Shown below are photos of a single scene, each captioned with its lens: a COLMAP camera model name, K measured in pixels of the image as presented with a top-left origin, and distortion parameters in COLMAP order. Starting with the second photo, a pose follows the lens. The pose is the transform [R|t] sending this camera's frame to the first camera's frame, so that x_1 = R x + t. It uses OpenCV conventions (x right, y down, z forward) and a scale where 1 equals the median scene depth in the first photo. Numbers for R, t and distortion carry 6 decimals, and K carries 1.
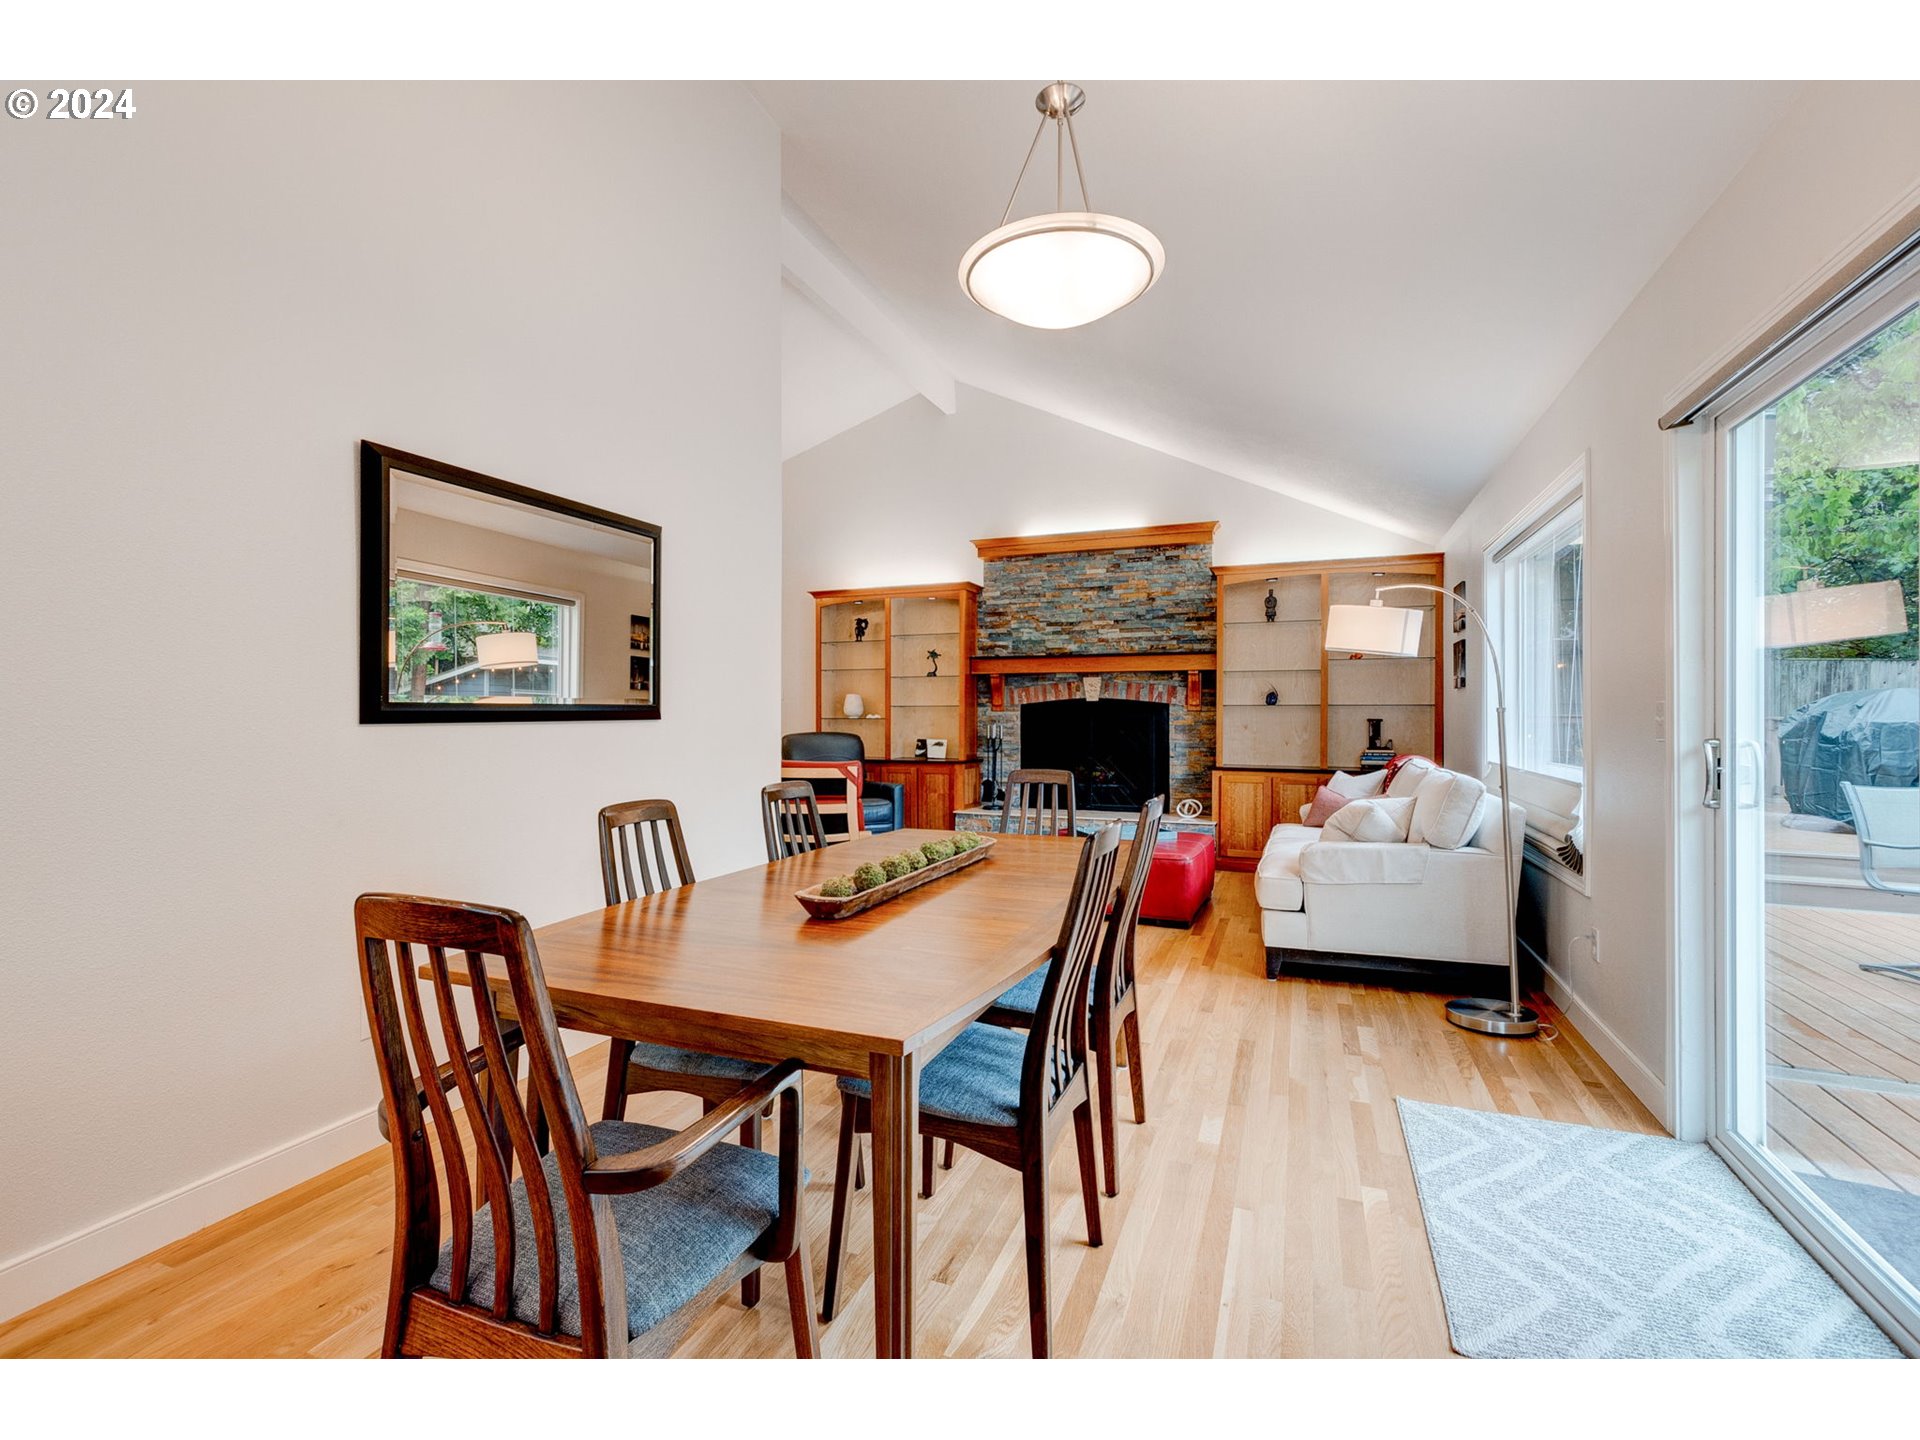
lens RADIAL K [[893.2, 0, 958.4], [0, 893.2, 716.8], [0, 0, 1]] dist [0.008603, 0.000740]
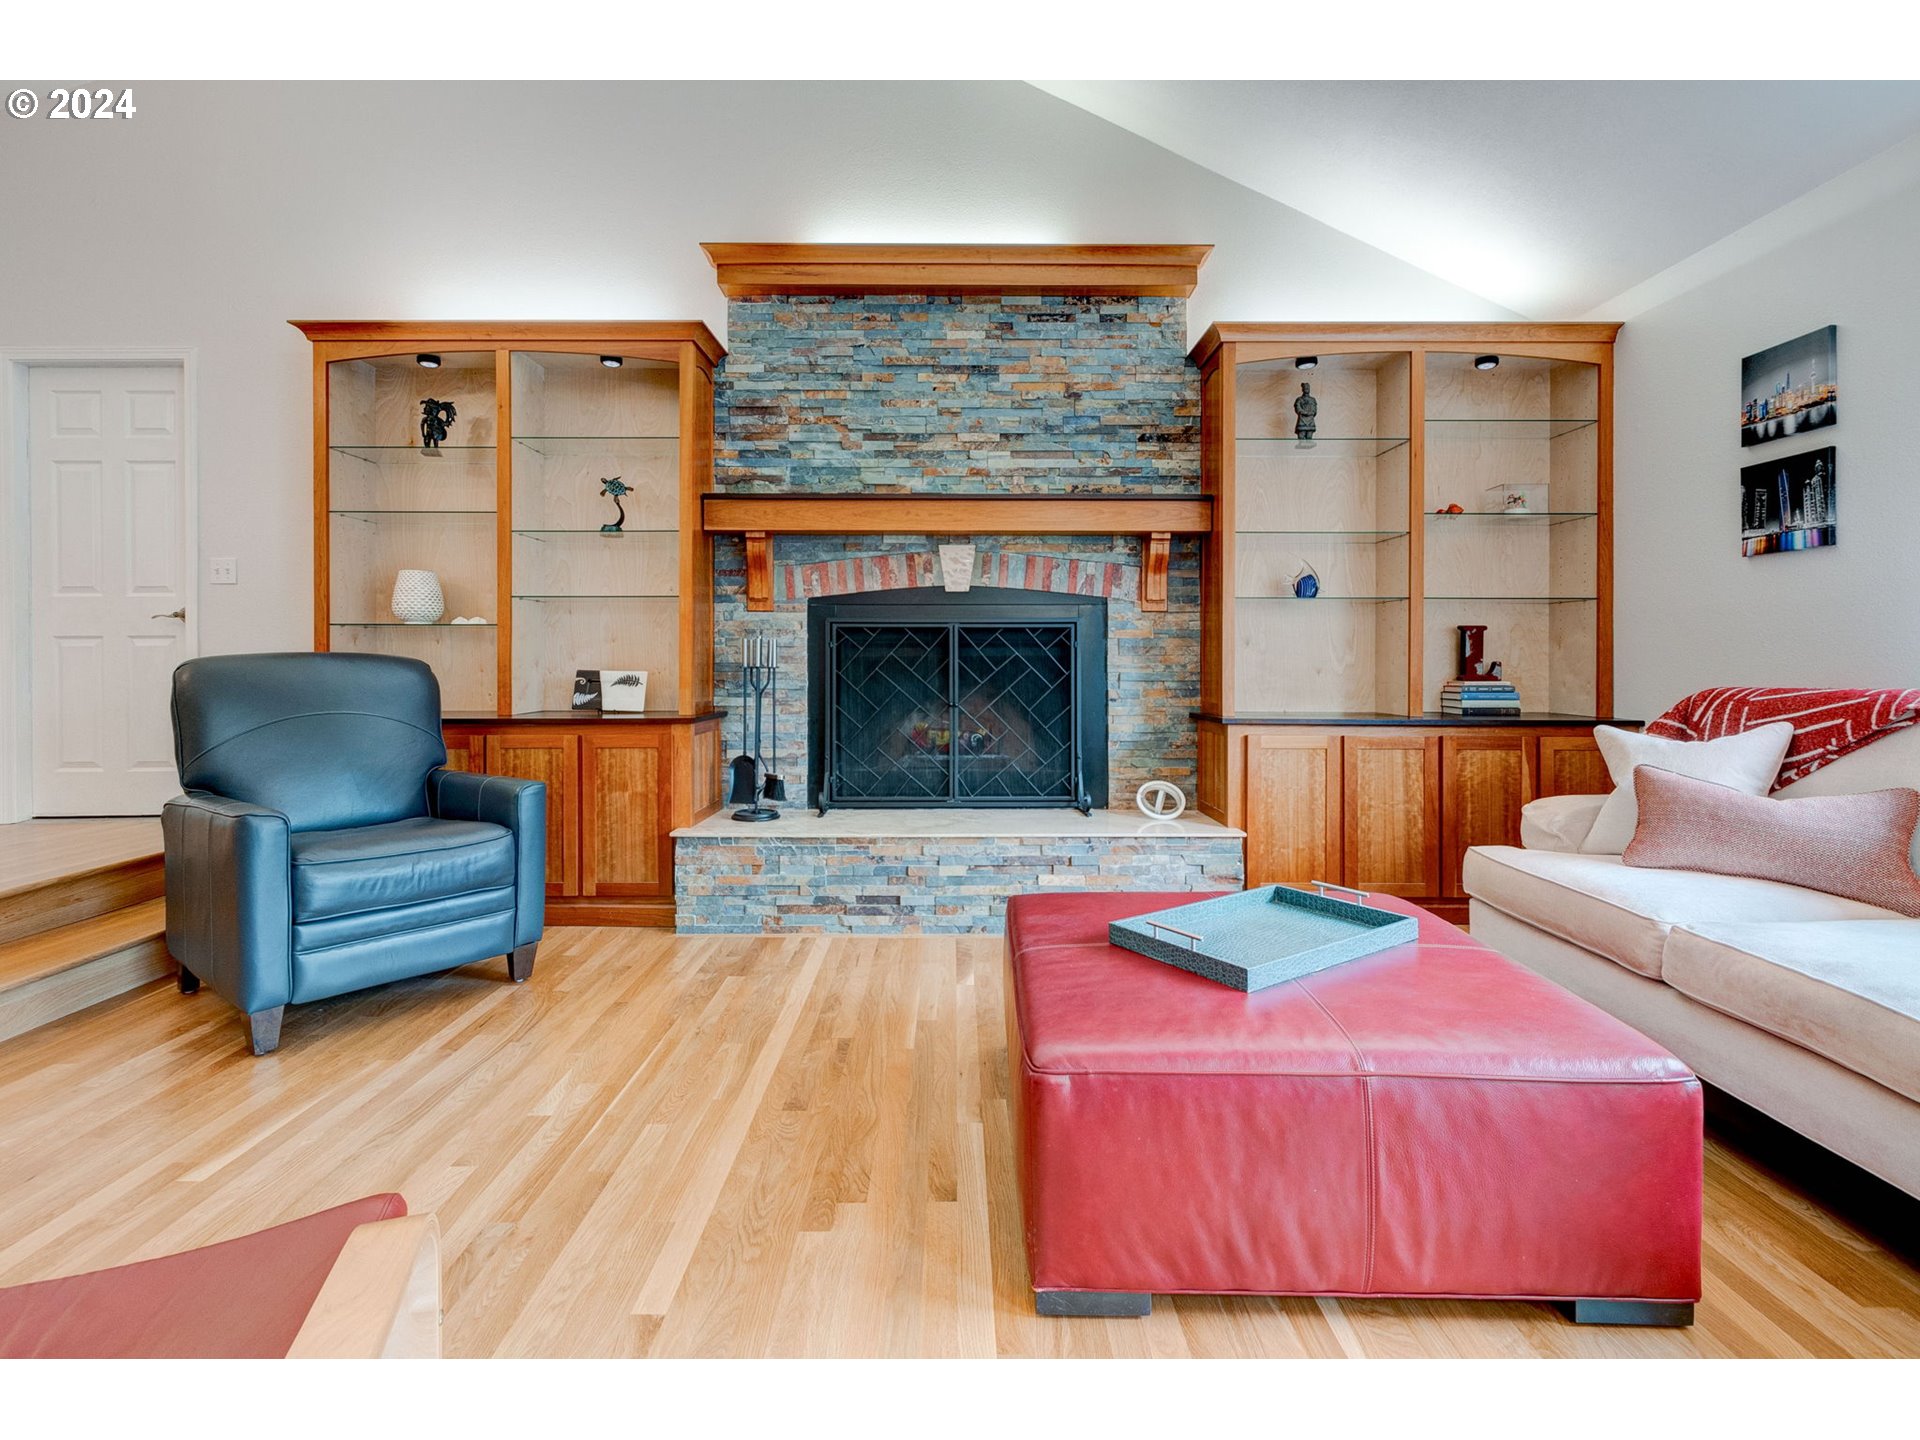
lens RADIAL K [[893.2, 0, 961.5], [0, 893.2, 655.2], [0, 0, 1]] dist [0.008603, 0.000740]
pose [[0.927588, 0.000281, 0.373604, -0.036051], [0.000805, 0.999996, -0.002749, 0.019425], [-0.373603, 0.002851, 0.927584, 0.523658]]
